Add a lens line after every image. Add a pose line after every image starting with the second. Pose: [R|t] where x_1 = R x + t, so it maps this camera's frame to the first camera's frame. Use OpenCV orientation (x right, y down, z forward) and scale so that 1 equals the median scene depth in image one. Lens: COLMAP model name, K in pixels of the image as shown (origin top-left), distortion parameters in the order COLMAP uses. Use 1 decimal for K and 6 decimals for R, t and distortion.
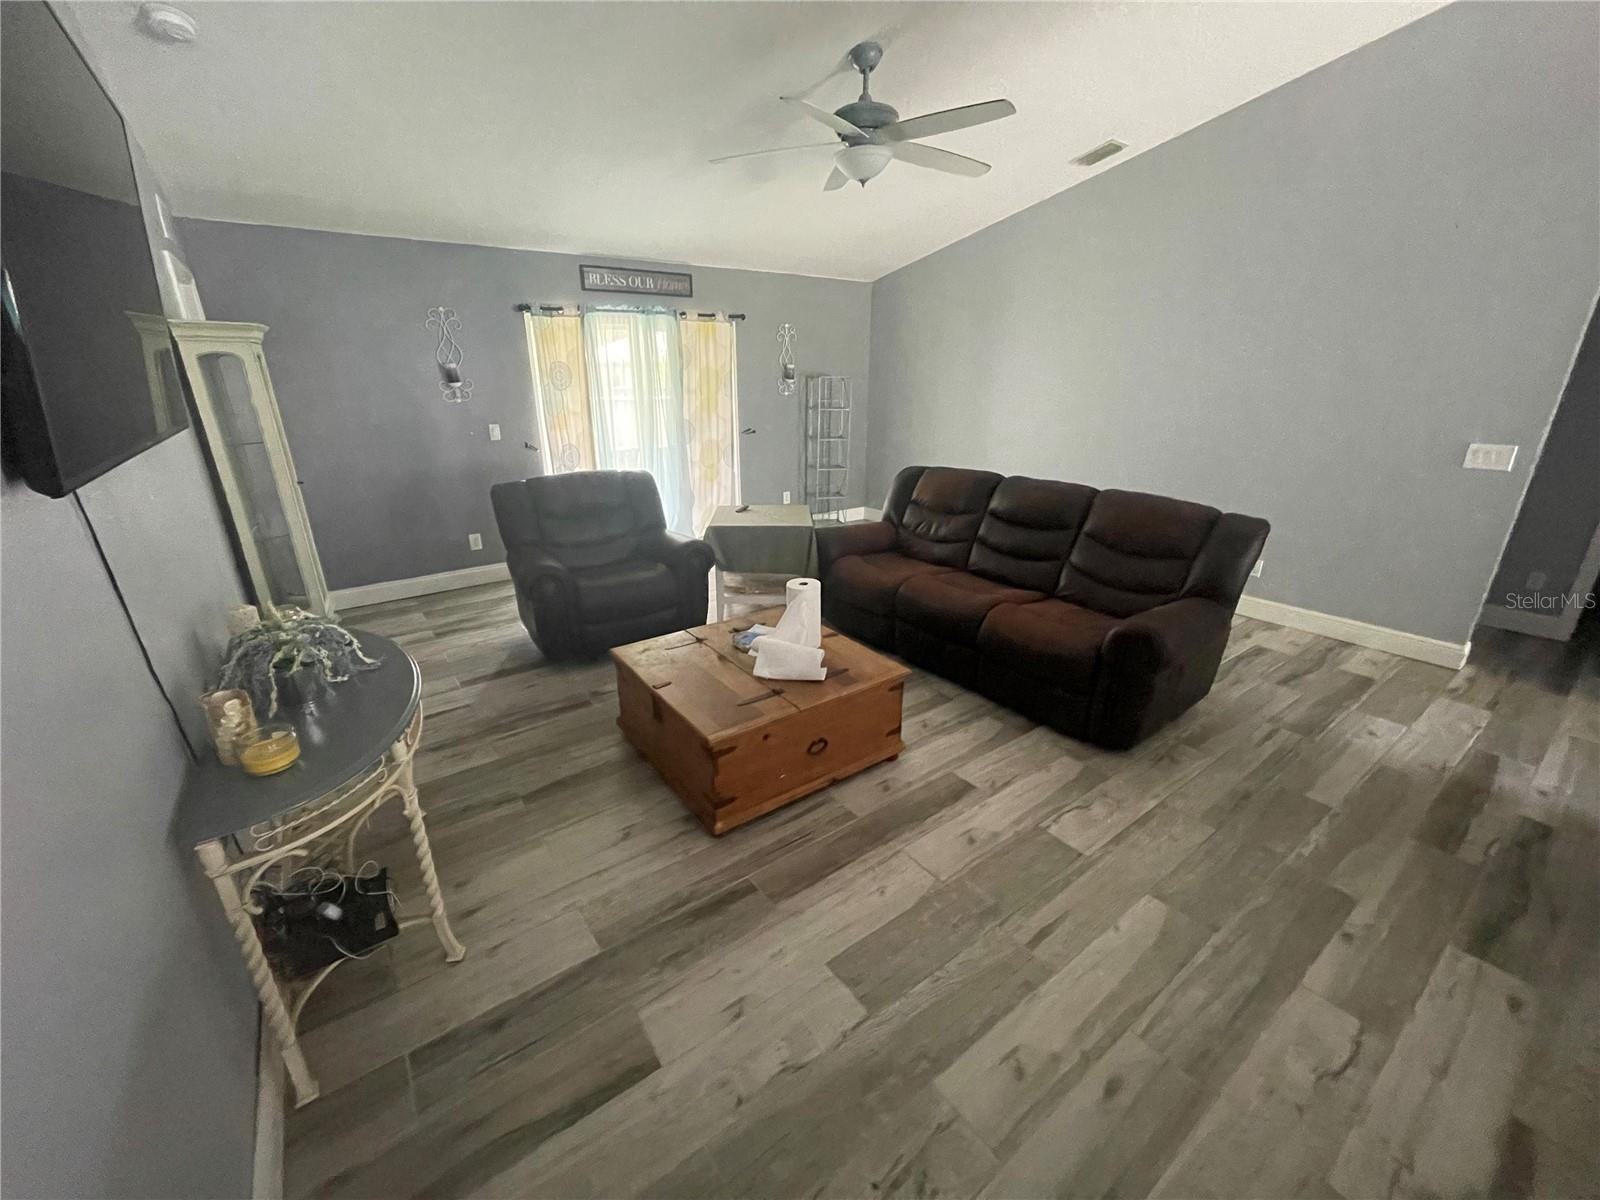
lens RADIAL K [[651.4, 0, 792.4], [0, 651.4, 595.8], [0, 0, 1]] dist [-0.007993, 0.000036]
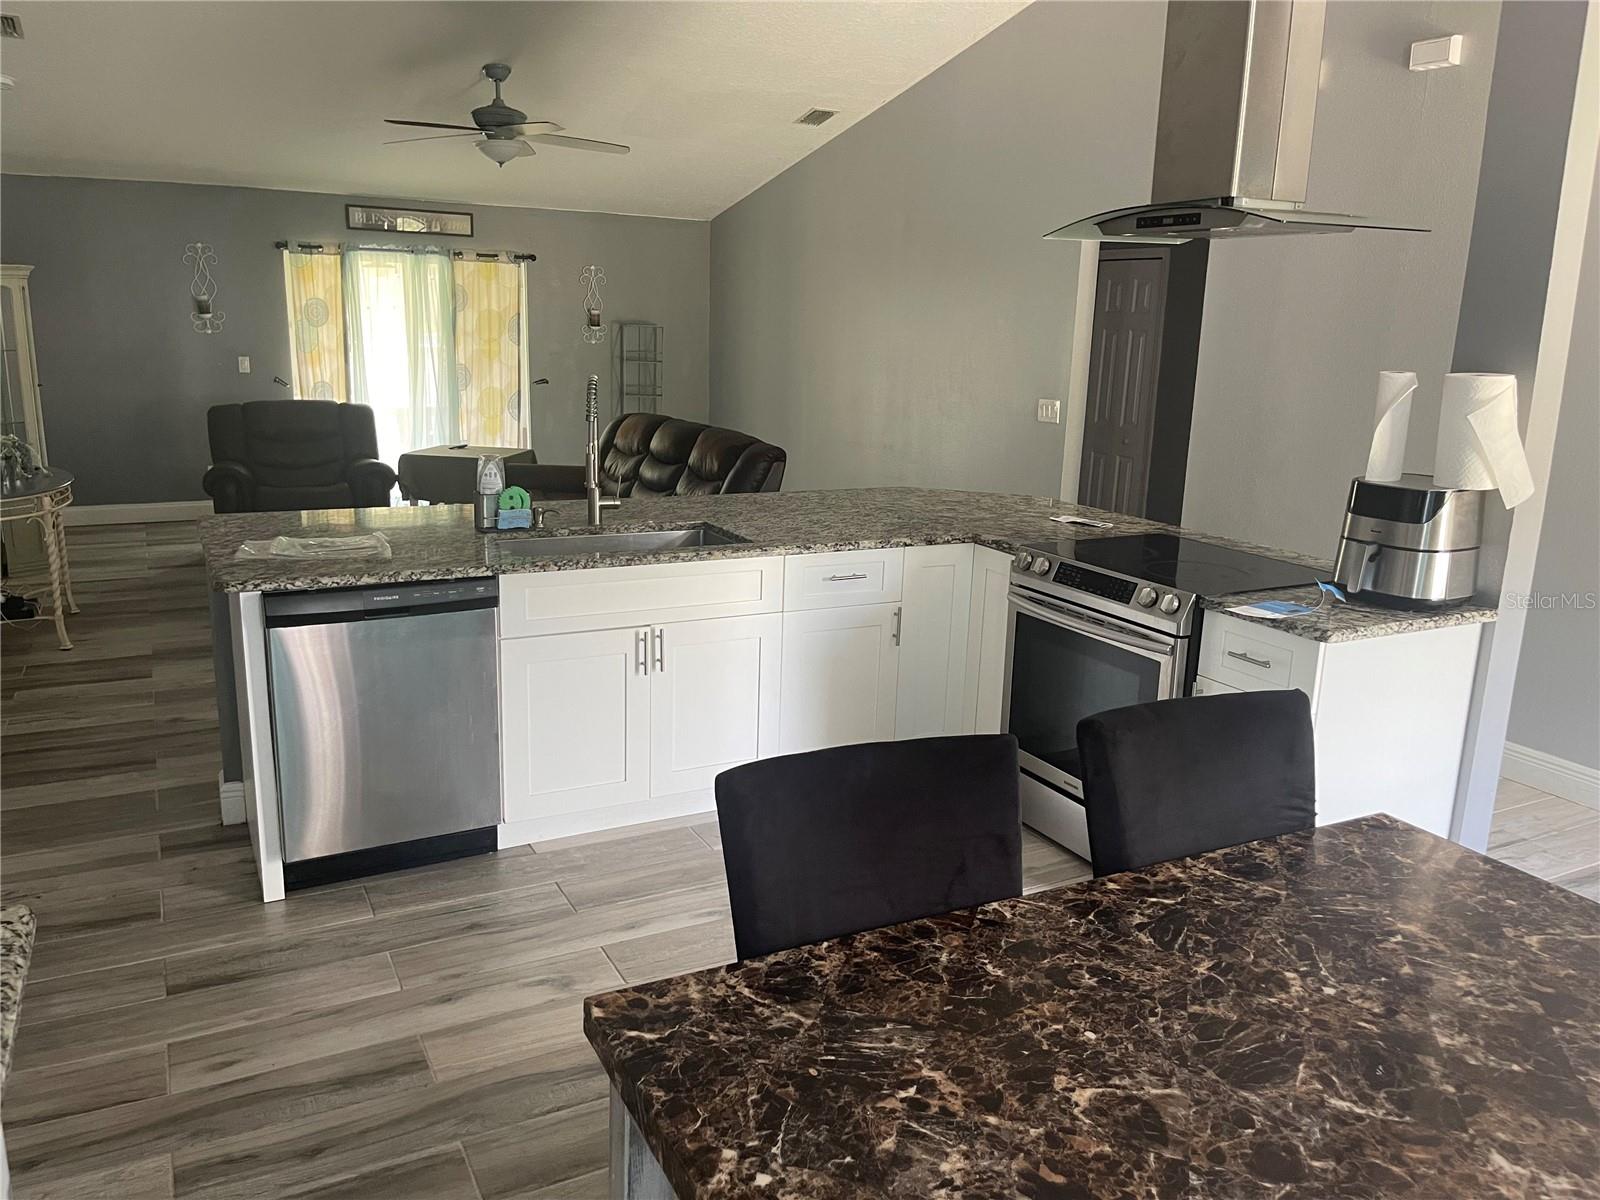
lens RADIAL K [[1219.0, 0, 806.7], [0, 1219.0, 603.4], [0, 0, 1]] dist [0.046530, -0.063857]
pose [[0.988529, 0.065287, -0.136191, 0.668201], [-0.079356, 0.991760, -0.100571, 0.232330], [0.128502, 0.110224, 0.985565, -0.702651]]
